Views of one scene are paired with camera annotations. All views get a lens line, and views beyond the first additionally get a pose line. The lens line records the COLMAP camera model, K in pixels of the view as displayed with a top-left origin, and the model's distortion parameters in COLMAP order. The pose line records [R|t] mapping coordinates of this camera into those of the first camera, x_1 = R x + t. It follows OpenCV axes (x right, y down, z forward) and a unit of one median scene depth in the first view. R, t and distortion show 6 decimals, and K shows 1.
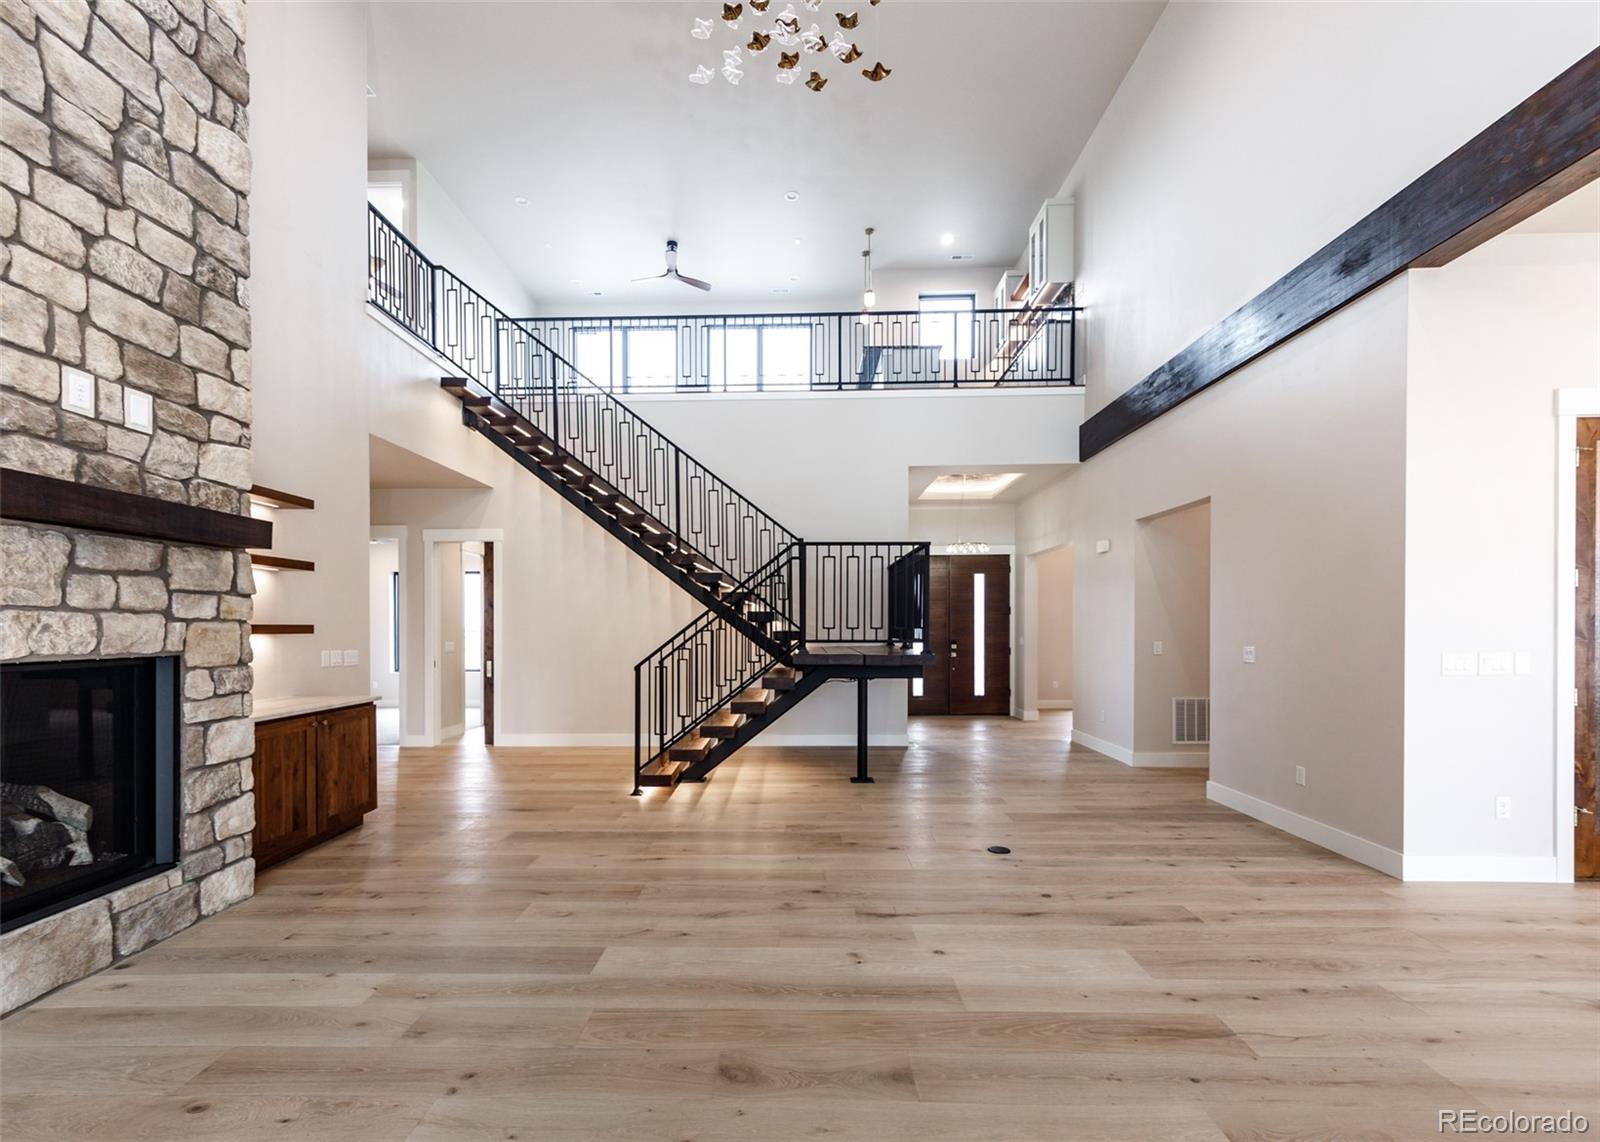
lens RADIAL K [[670.4, 0, 785.2], [0, 670.4, 634.1], [0, 0, 1]] dist [0.009303, -0.002154]
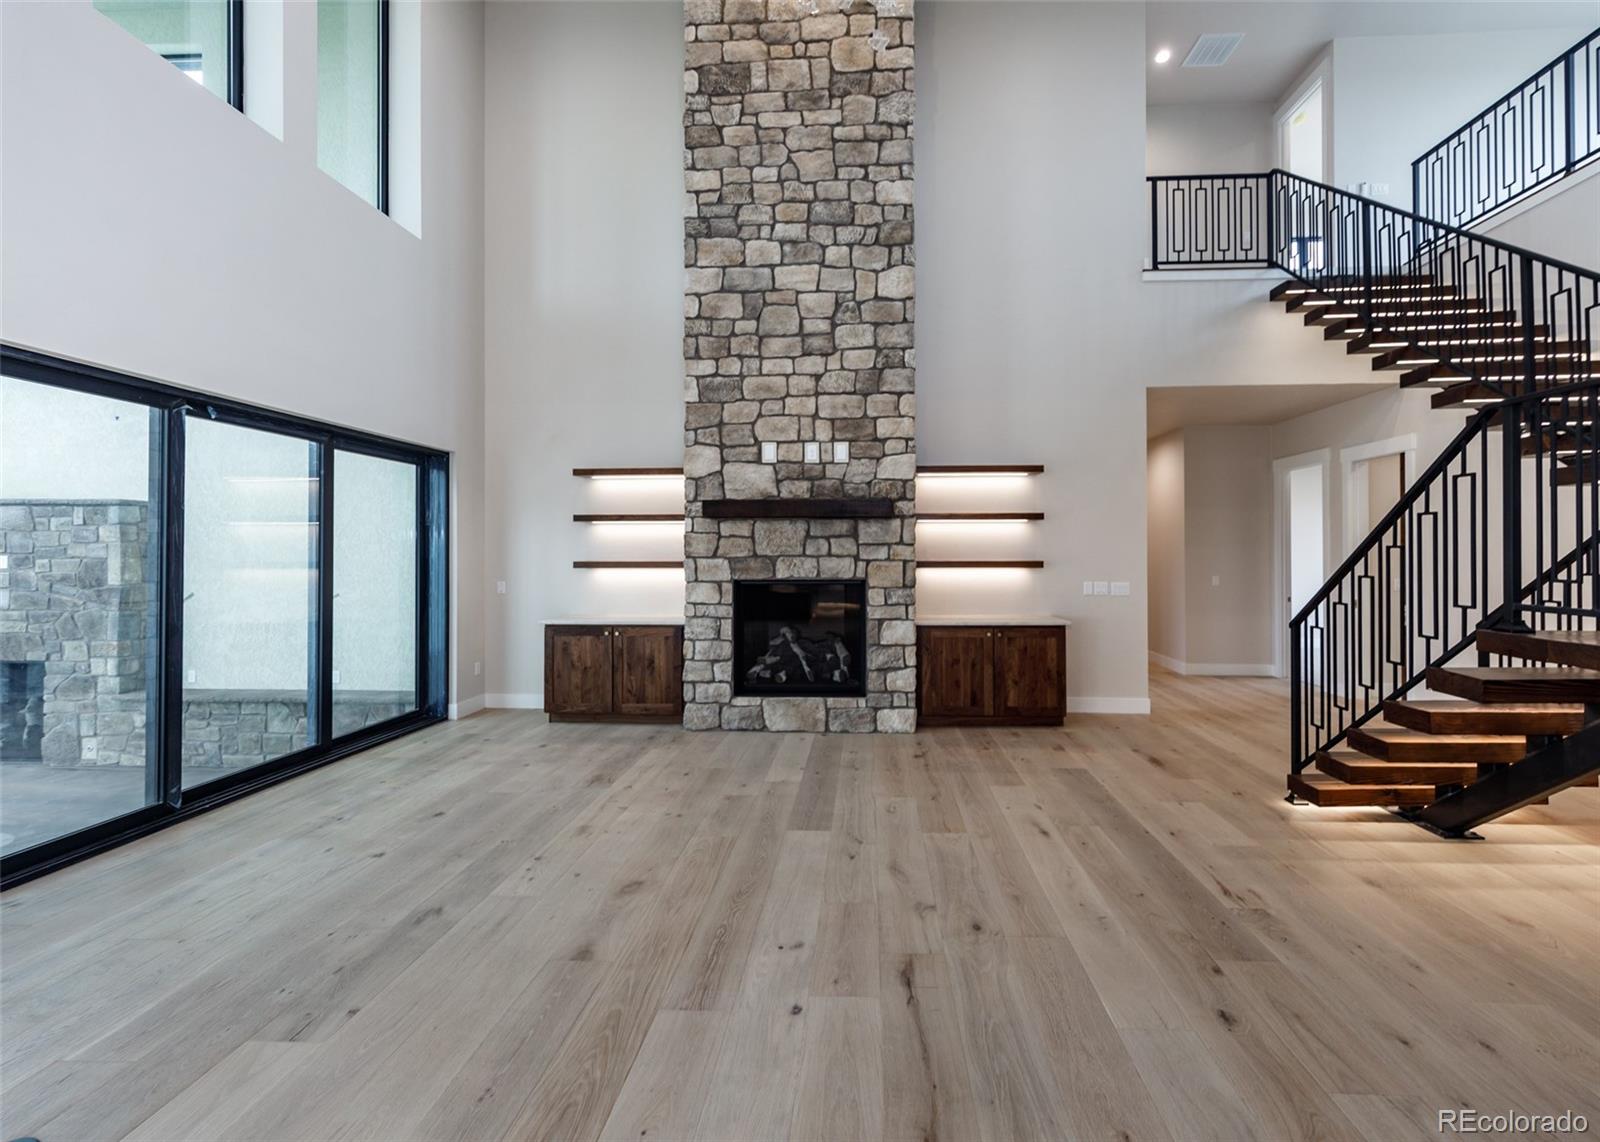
lens RADIAL K [[670.4, 0, 858.9], [0, 670.4, 549.4], [0, 0, 1]] dist [0.009303, -0.002154]
pose [[0.019838, -0.004860, -0.999791, 0.886592], [-0.009086, 0.999946, -0.005041, -0.040444], [0.999762, 0.009184, 0.019793, 0.936588]]
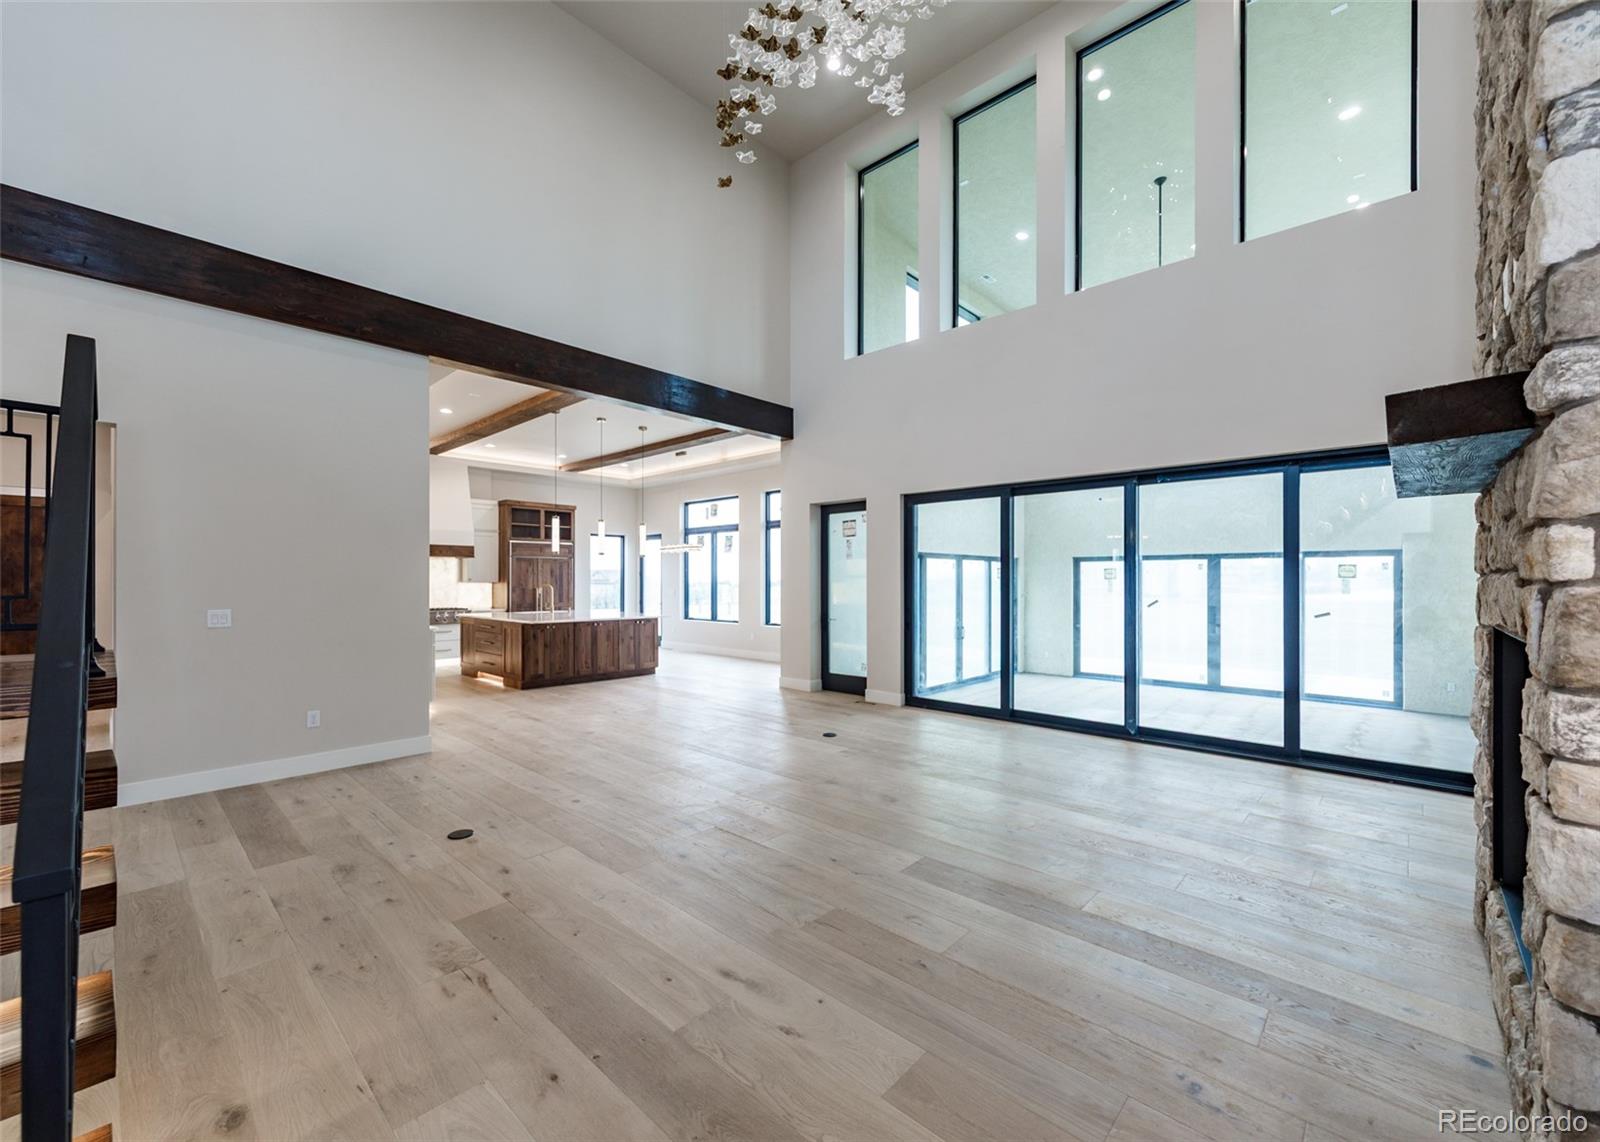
lens RADIAL K [[670.4, 0, 777.4], [0, 670.4, 581.3], [0, 0, 1]] dist [0.009303, -0.002154]
pose [[-0.736846, 0.002190, 0.676058, -0.804810], [0.009380, 0.999932, 0.006985, -0.031391], [-0.675996, 0.011488, -0.736816, 1.801689]]
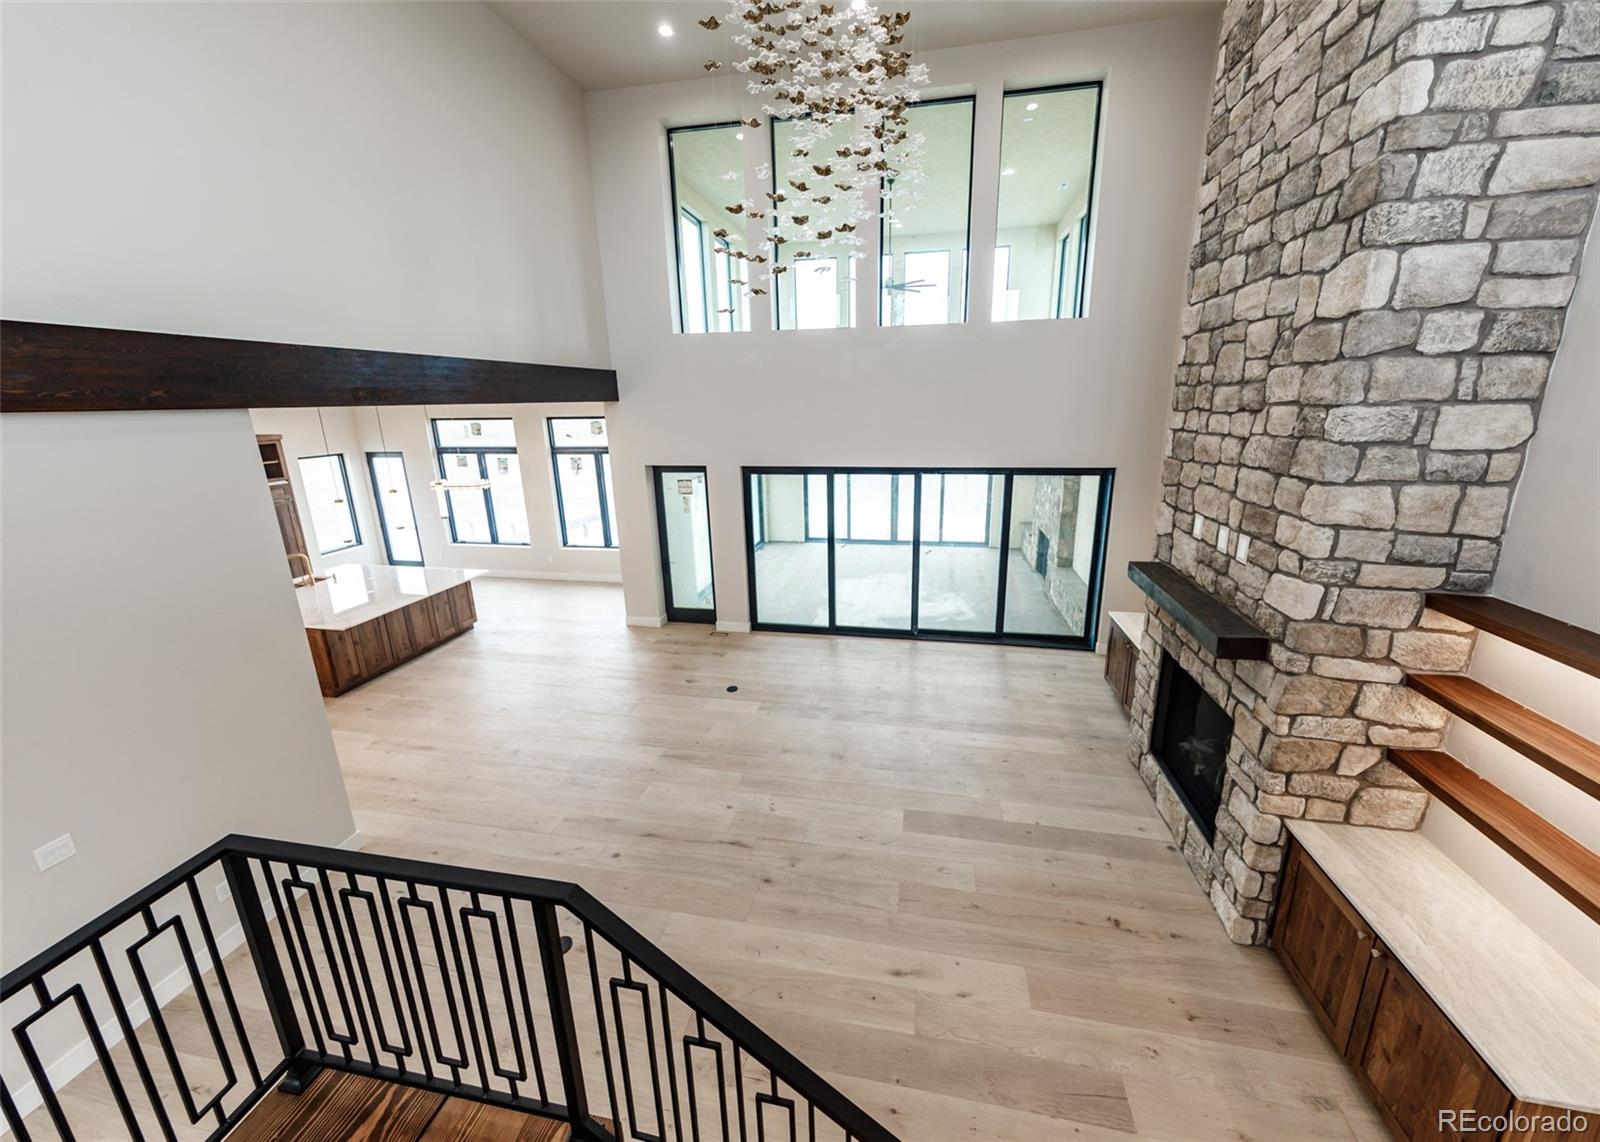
lens RADIAL K [[595.0, 0, 818.5], [0, 595.0, 539.3], [0, 0, 1]] dist [0.015126, 0.000033]
pose [[-0.988356, -0.017171, 0.151185, -0.245738], [0.023288, 0.964834, 0.261825, -0.645891], [-0.150364, 0.262297, -0.953200, 2.147250]]
